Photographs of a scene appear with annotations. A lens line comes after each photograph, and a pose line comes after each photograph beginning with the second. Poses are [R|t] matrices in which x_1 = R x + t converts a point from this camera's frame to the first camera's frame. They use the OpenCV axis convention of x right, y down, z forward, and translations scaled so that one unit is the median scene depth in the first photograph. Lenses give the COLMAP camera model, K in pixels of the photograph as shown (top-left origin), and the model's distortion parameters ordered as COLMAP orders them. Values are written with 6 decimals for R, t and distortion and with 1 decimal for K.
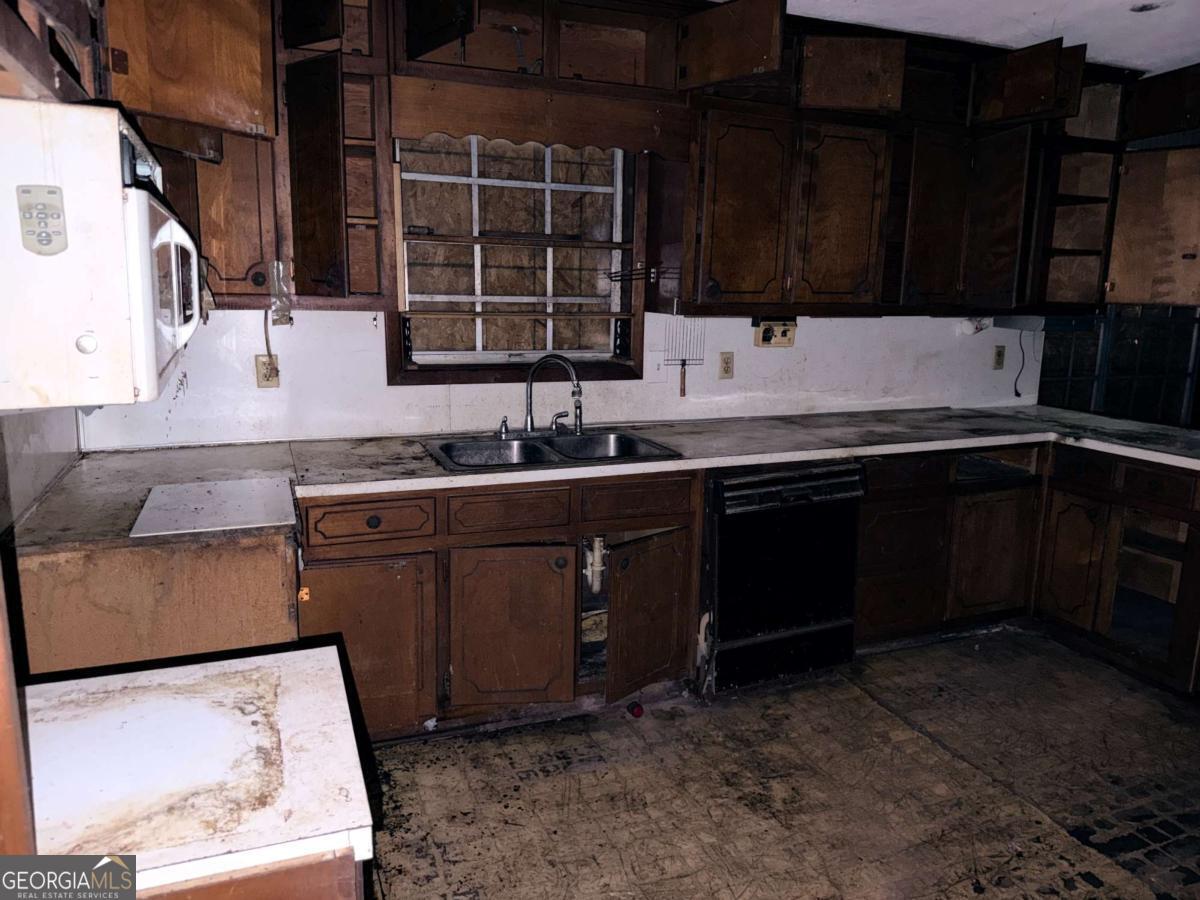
lens RADIAL K [[841.1, 0, 597.9], [0, 841.1, 446.6], [0, 0, 1]] dist [0.005994, -0.019810]
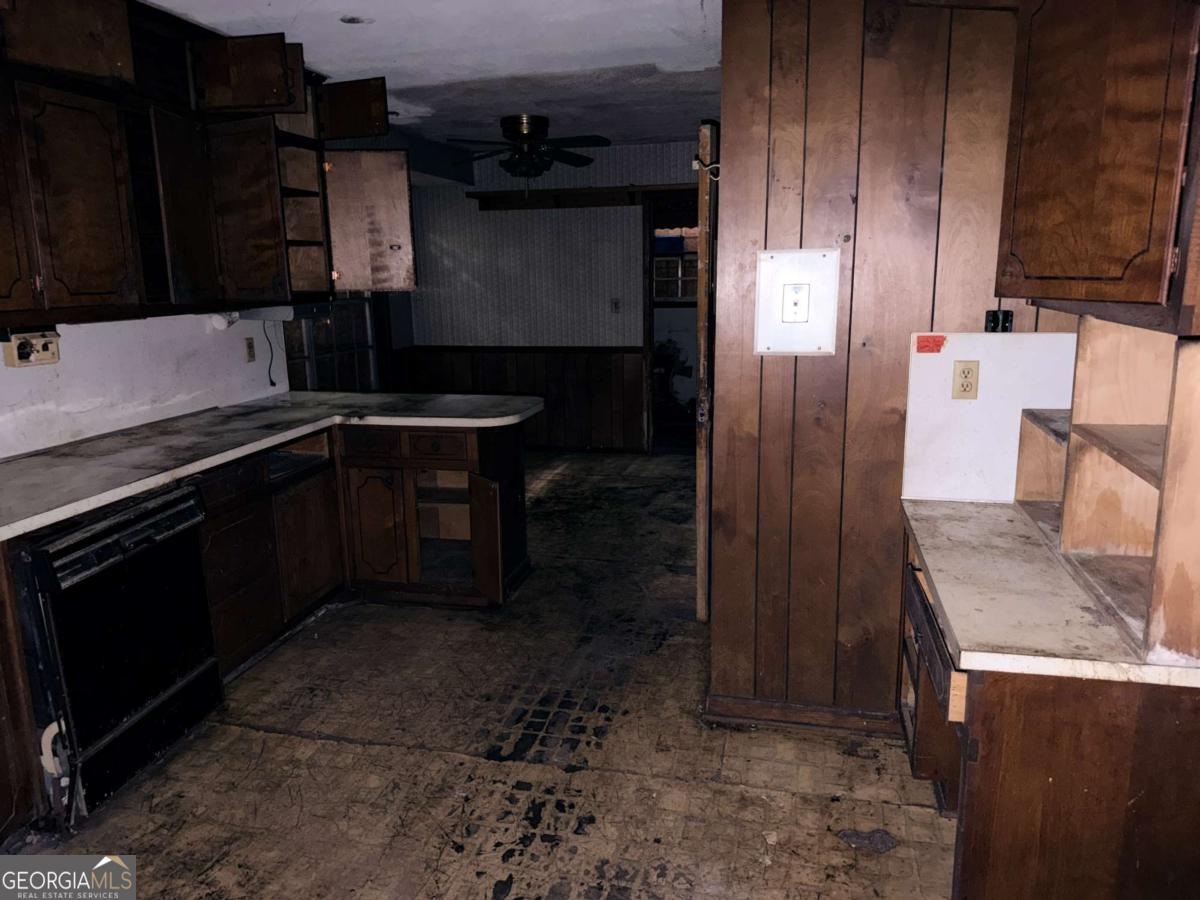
lens RADIAL K [[831.6, 0, 598.9], [0, 831.6, 449.5], [0, 0, 1]] dist [0.010584, -0.050516]
pose [[0.563758, -0.193844, 0.802871, -0.131130], [0.176240, 0.977914, 0.112354, -0.036895], [-0.806918, 0.078158, 0.585470, 0.135273]]
